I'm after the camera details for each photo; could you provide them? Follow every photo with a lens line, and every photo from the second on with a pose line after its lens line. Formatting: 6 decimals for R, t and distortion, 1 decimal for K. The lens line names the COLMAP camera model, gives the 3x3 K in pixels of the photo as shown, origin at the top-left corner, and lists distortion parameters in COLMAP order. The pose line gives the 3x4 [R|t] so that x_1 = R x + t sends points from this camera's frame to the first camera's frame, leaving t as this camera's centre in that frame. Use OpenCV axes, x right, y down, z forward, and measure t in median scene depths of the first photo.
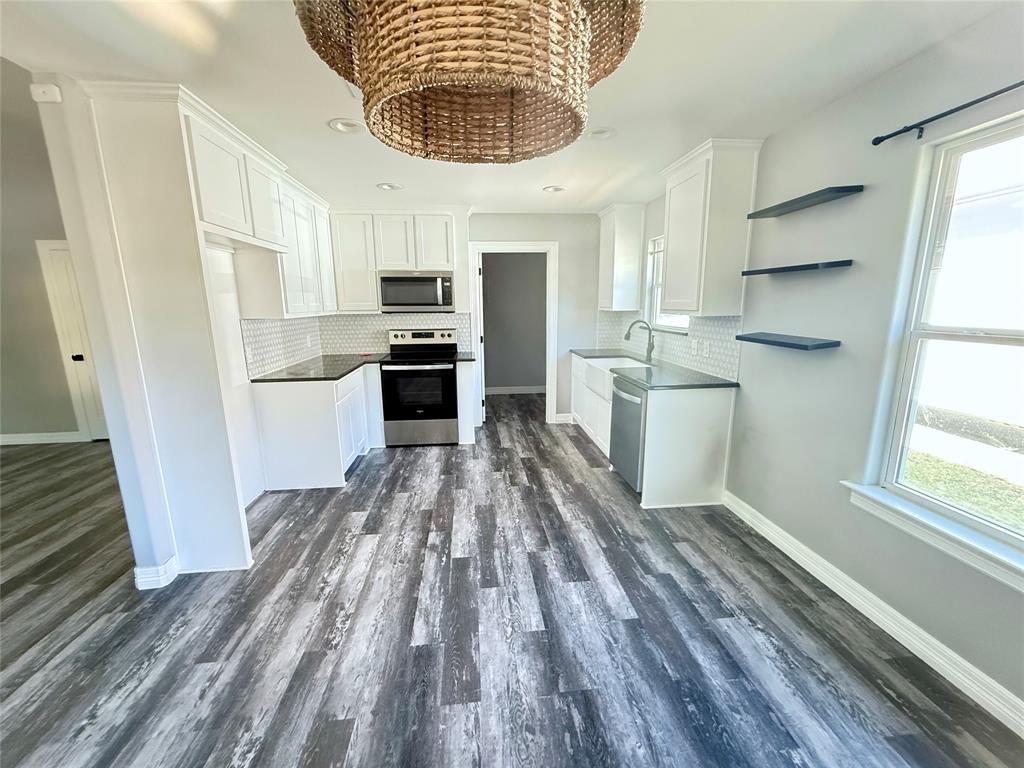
lens RADIAL K [[409.9, 0, 512.0], [0, 409.9, 384.0], [0, 0, 1]] dist [0.000211, -0.000009]
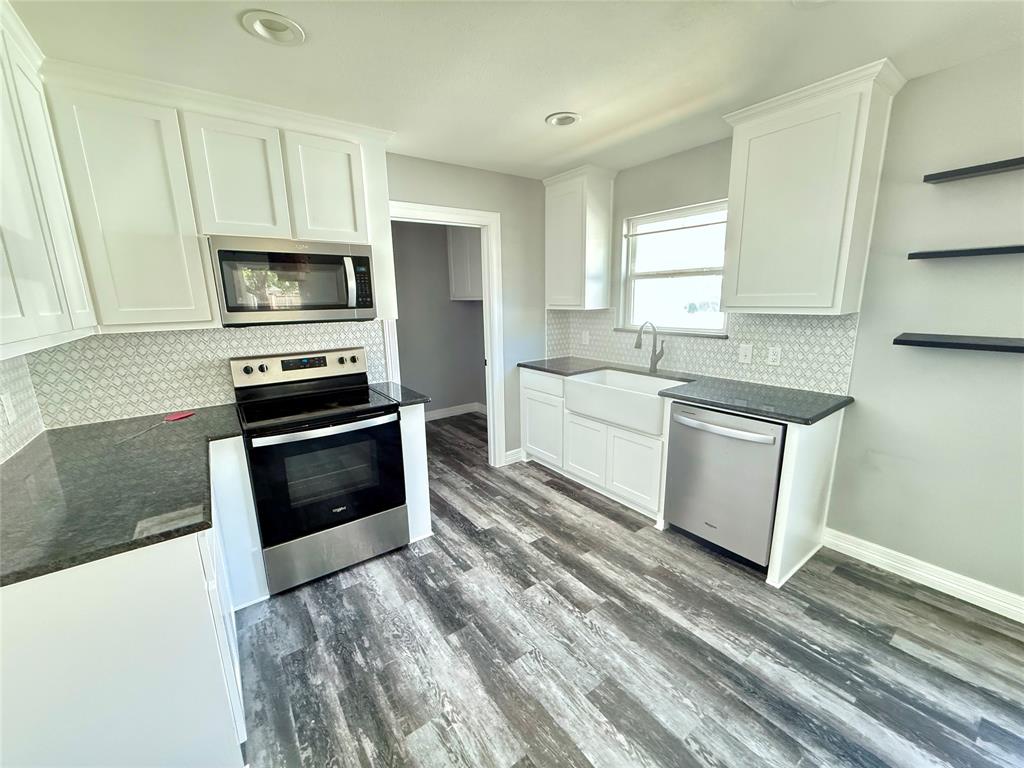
lens RADIAL K [[409.9, 0, 512.0], [0, 409.9, 384.0], [0, 0, 1]] dist [0.000211, -0.000009]
pose [[0.863461, -0.115080, 0.491113, -0.282463], [0.112231, 0.993052, 0.035375, -0.090651], [-0.491772, 0.024573, 0.870377, 0.440886]]
